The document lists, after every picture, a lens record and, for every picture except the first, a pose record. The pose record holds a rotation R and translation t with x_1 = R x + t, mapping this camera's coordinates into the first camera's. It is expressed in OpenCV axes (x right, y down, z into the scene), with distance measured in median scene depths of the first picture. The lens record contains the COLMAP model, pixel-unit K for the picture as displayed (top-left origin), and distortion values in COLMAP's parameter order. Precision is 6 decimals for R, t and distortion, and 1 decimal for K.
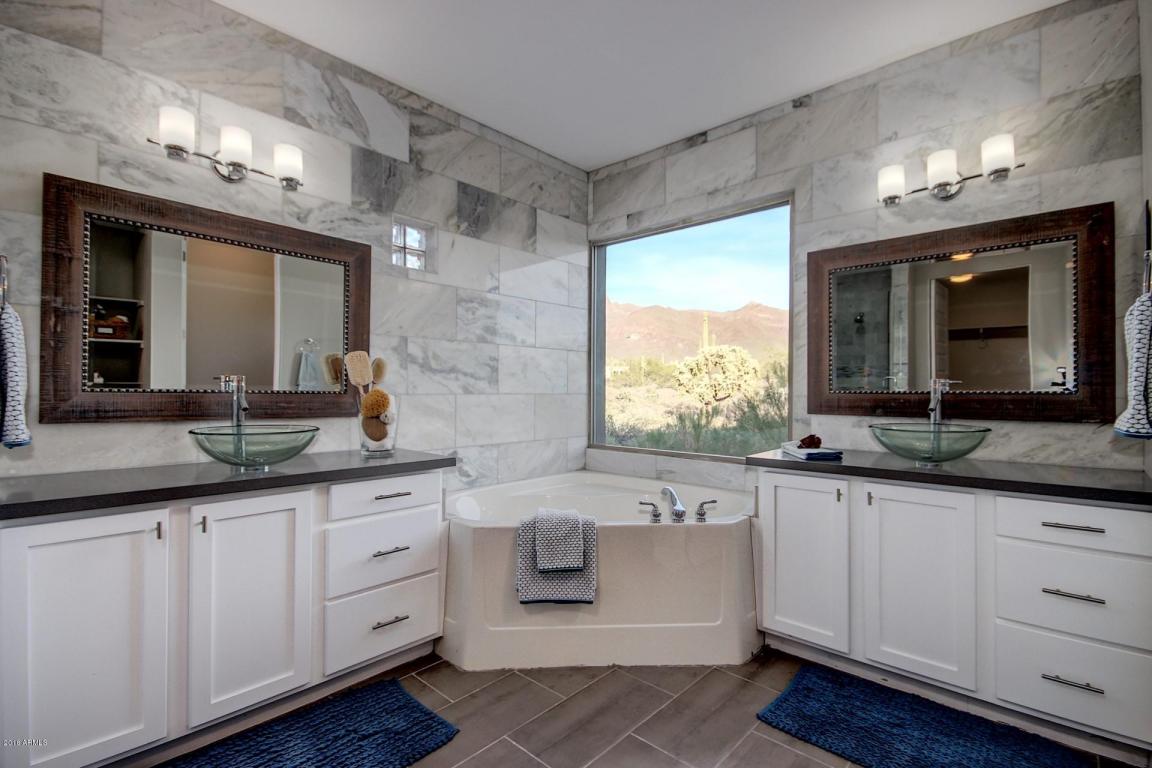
lens RADIAL K [[540.1, 0, 593.3], [0, 540.1, 387.5], [0, 0, 1]] dist [0.011923, -0.008012]
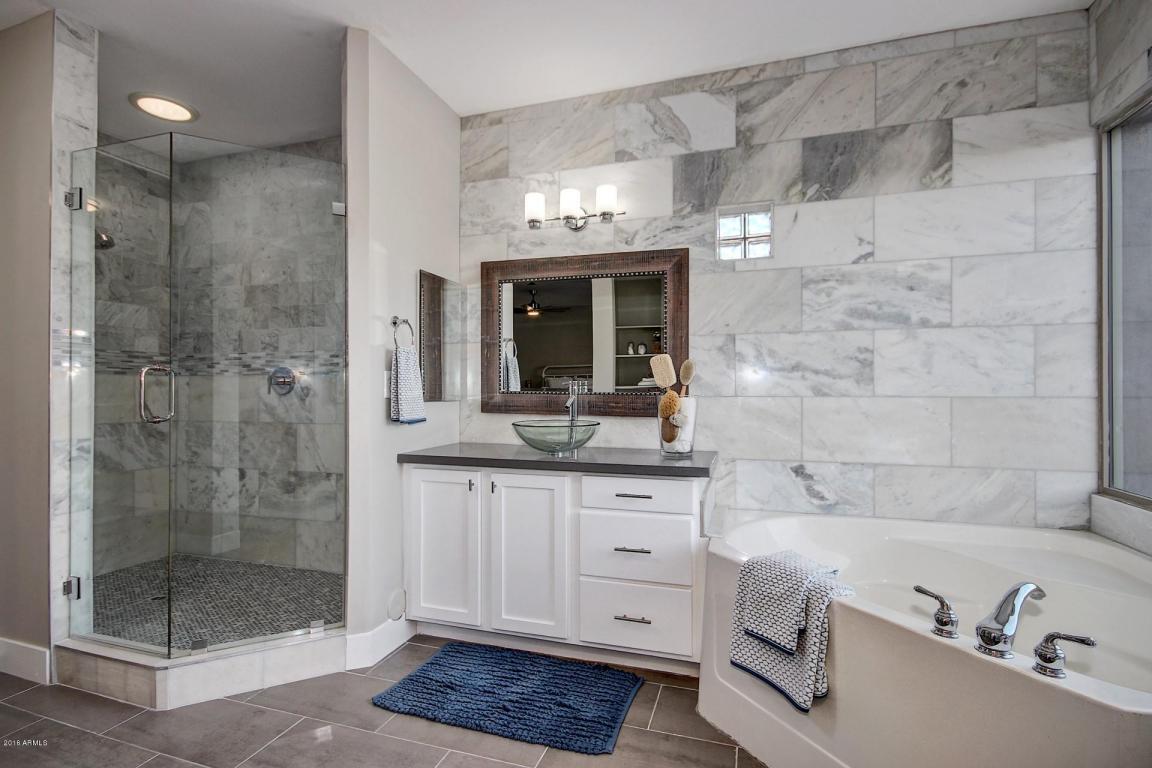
lens RADIAL K [[540.1, 0, 576.2], [0, 540.1, 388.1], [0, 0, 1]] dist [0.011923, -0.008012]
pose [[0.401549, -0.009385, -0.915790, 0.432076], [0.007495, 0.999948, -0.006961, 0.002979], [0.915807, -0.004069, 0.401598, 0.411888]]
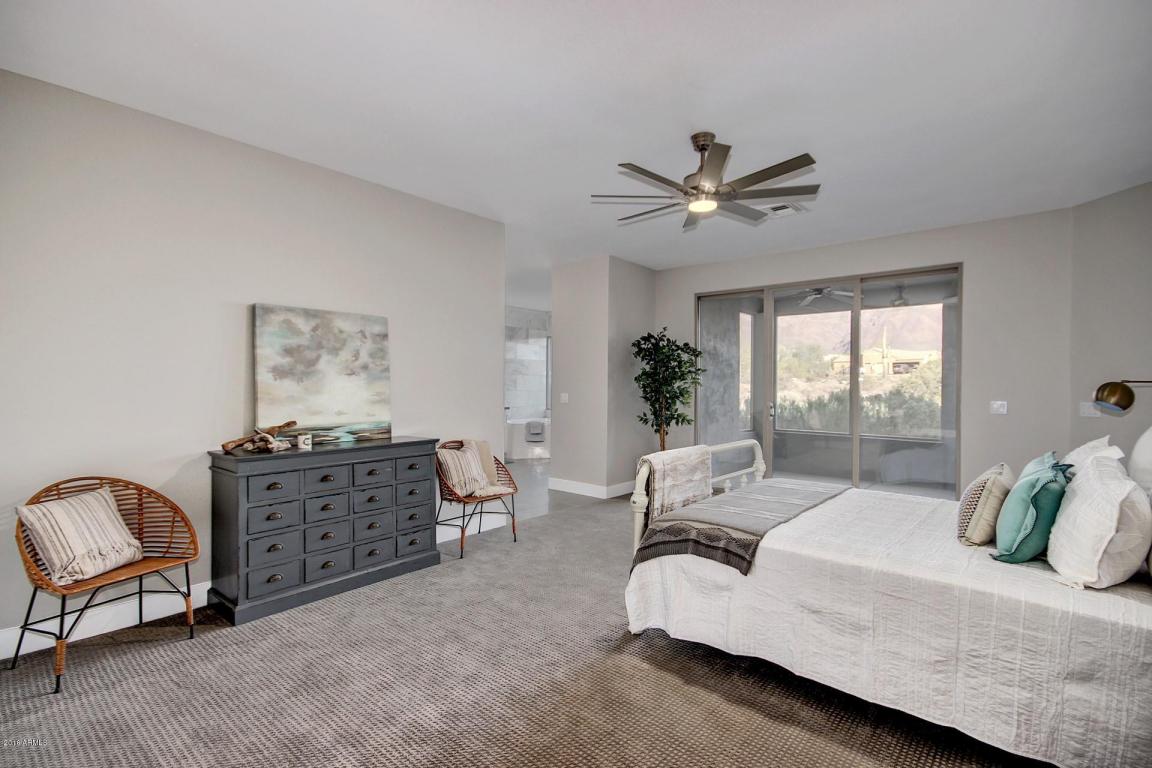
lens RADIAL K [[540.1, 0, 577.7], [0, 540.1, 391.4], [0, 0, 1]] dist [0.011923, -0.008012]
pose [[0.999921, 0.001392, 0.012466, 0.178754], [-0.001642, 0.999798, 0.020030, -0.059910], [-0.012436, -0.020049, 0.999722, -2.731368]]
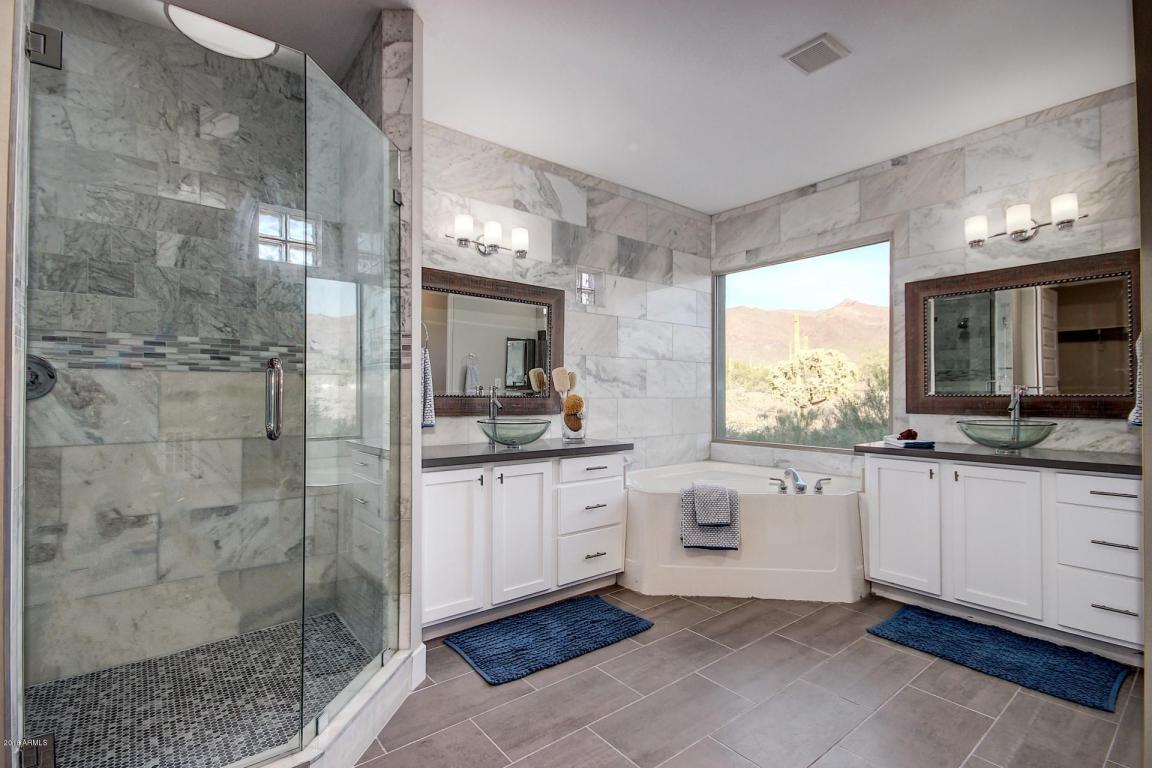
lens RADIAL K [[540.1, 0, 593.4], [0, 540.1, 387.7], [0, 0, 1]] dist [0.011923, -0.008012]
pose [[0.988061, -0.005306, -0.153970, -0.128786], [0.004219, 0.999964, -0.007386, -0.003809], [0.154003, 0.006648, 0.988048, -0.360172]]
